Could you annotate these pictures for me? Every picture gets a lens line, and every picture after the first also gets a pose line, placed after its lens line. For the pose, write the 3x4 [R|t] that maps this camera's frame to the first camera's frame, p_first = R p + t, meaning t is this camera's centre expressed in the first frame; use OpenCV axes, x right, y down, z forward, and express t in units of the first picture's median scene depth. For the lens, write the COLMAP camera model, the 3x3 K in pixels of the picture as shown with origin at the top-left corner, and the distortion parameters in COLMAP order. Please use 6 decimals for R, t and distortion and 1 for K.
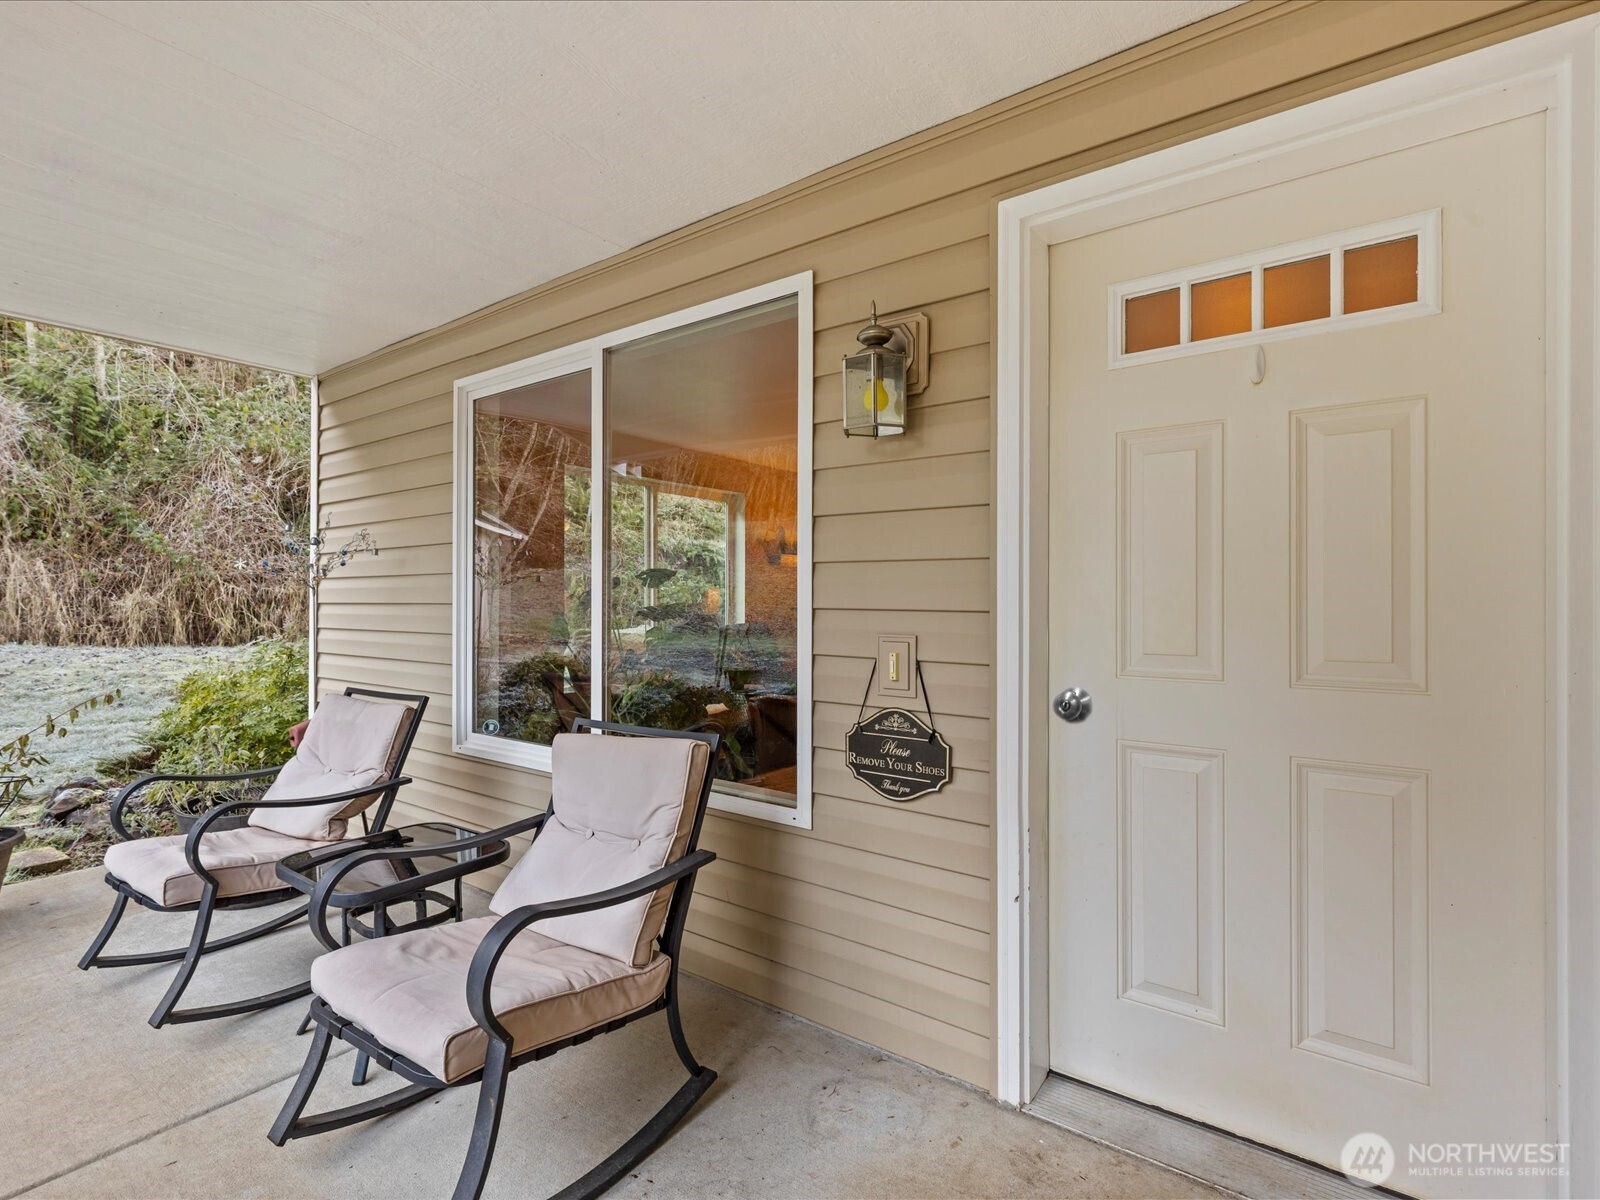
lens RADIAL K [[809.6, 0, 799.5], [0, 809.6, 597.7], [0, 0, 1]] dist [0.008962, -0.002967]
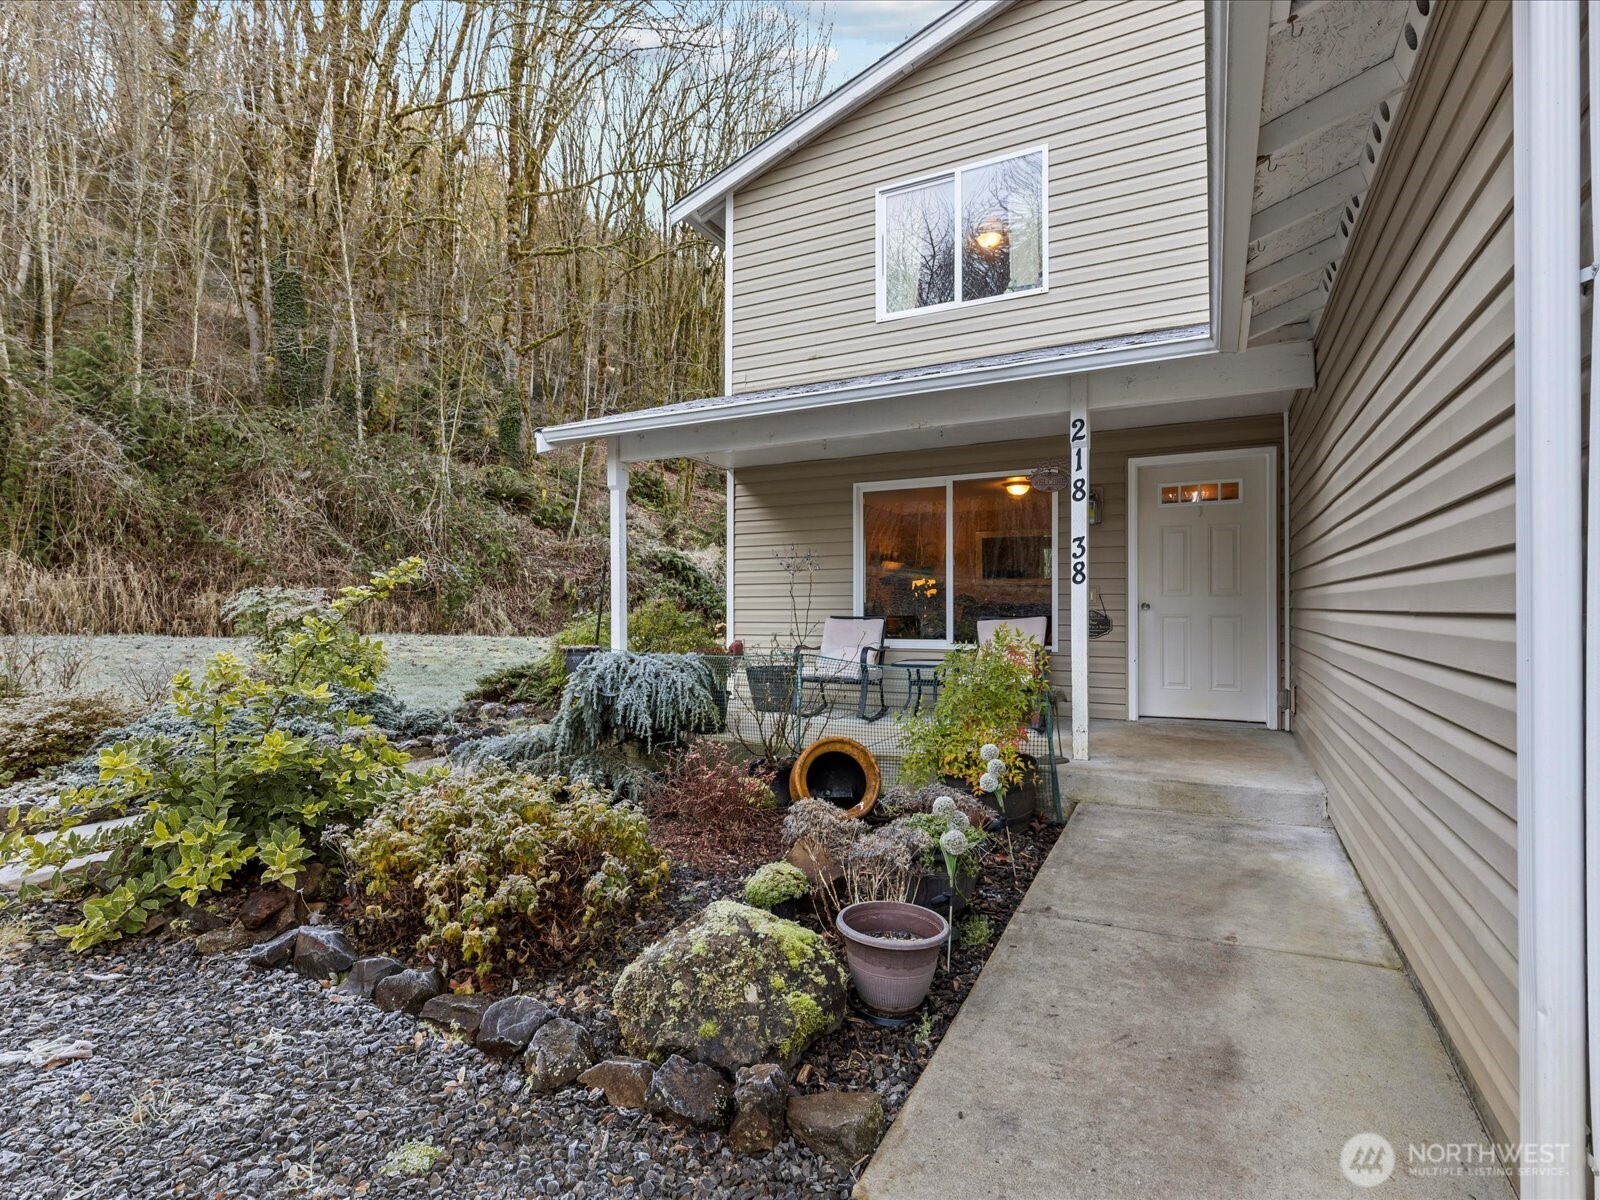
lens RADIAL K [[809.6, 0, 795.5], [0, 809.6, 607.2], [0, 0, 1]] dist [0.008962, -0.002967]
pose [[0.984993, -0.000657, 0.172594, -0.343431], [0.000256, 0.999997, 0.002342, 0.026017], [-0.172595, -0.002263, 0.984990, -0.422591]]
